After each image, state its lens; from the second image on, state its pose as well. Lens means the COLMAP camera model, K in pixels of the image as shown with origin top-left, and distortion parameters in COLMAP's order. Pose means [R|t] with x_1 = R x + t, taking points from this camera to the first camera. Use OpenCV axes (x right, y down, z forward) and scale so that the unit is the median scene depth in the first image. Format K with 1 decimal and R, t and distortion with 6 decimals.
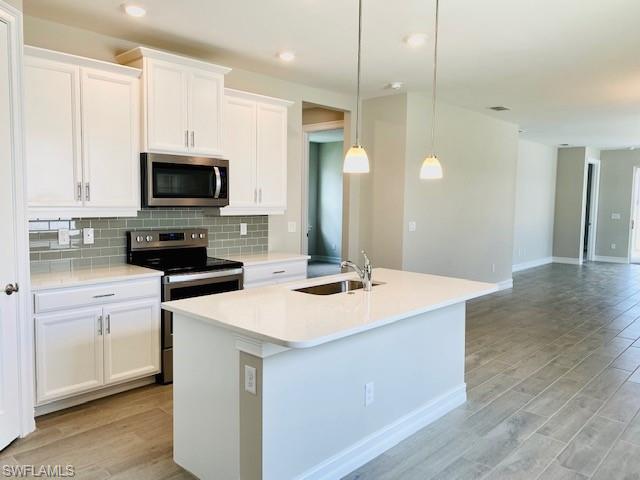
lens RADIAL K [[497.1, 0, 332.9], [0, 497.1, 225.0], [0, 0, 1]] dist [0.022724, 0.001166]
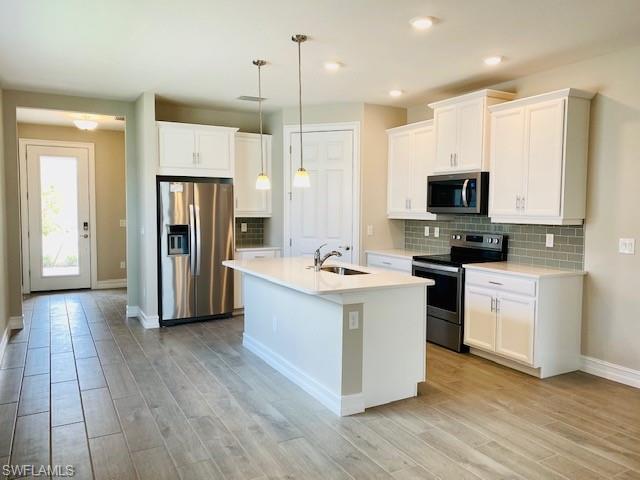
lens RADIAL K [[497.1, 0, 320.2], [0, 497.1, 241.0], [0, 0, 1]] dist [0.022724, 0.001166]
pose [[-0.333080, 0.051735, -0.941478, 1.003059], [-0.058897, 0.995402, 0.075536, -0.043007], [0.941057, 0.080610, -0.328502, 1.084722]]
